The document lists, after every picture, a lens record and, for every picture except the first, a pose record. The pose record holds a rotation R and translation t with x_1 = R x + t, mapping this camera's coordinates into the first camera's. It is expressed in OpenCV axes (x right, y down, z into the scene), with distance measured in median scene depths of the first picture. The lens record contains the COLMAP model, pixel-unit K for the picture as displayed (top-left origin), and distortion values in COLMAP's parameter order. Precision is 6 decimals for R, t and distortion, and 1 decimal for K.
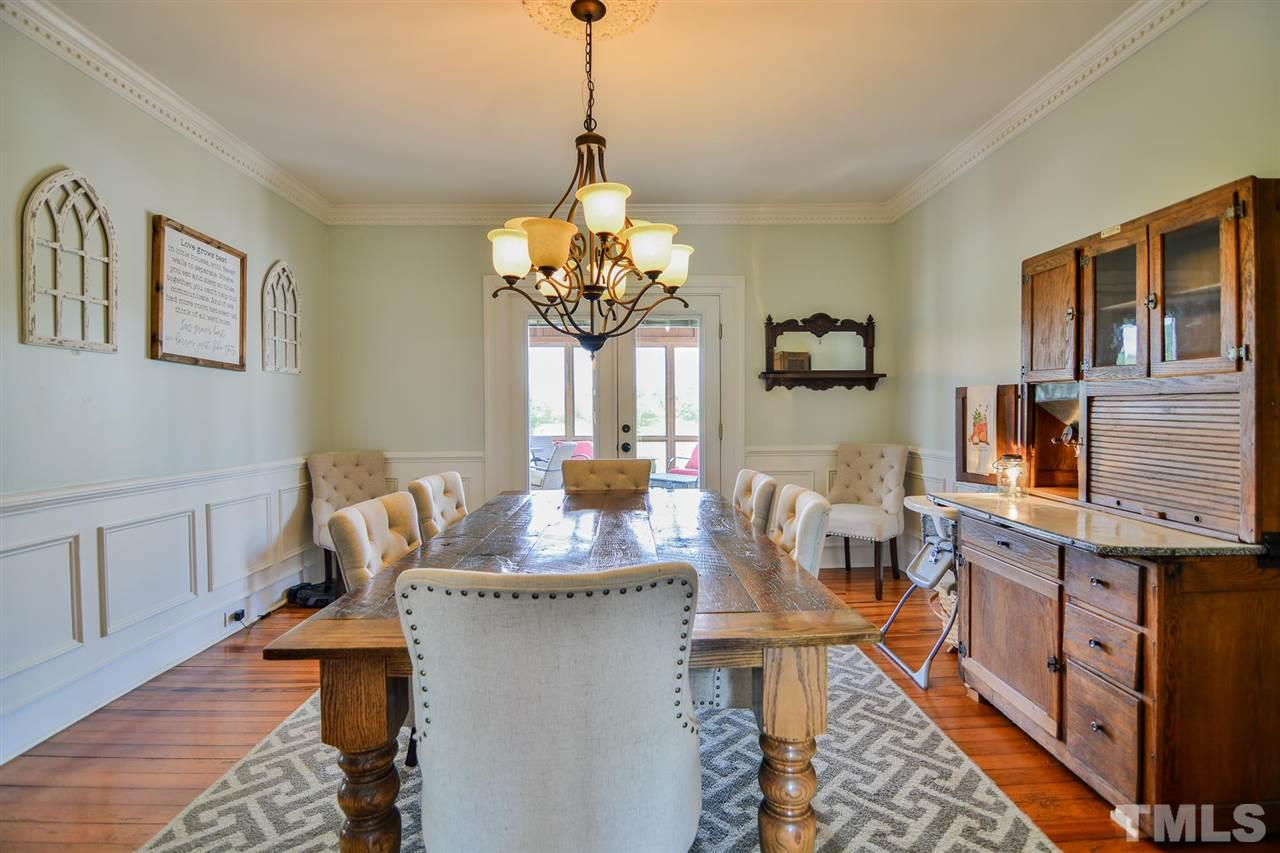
lens RADIAL K [[633.4, 0, 648.2], [0, 633.4, 417.3], [0, 0, 1]] dist [-0.003254, -0.004003]
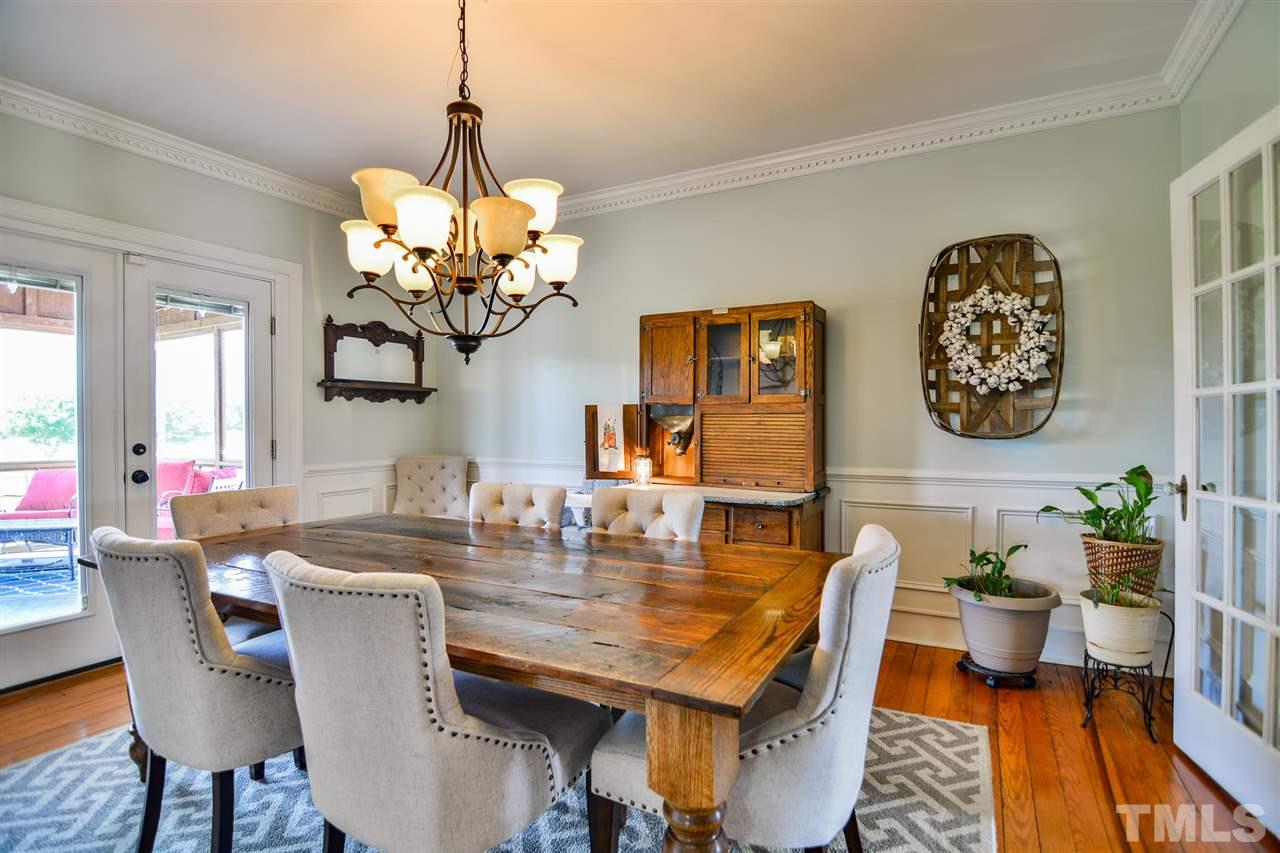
lens RADIAL K [[633.4, 0, 650.1], [0, 633.4, 427.7], [0, 0, 1]] dist [-0.003254, -0.004003]
pose [[0.487798, -0.005390, 0.872940, -0.560613], [0.009842, 0.999951, 0.000674, -0.001503], [-0.872901, 0.008263, 0.487828, 0.278497]]
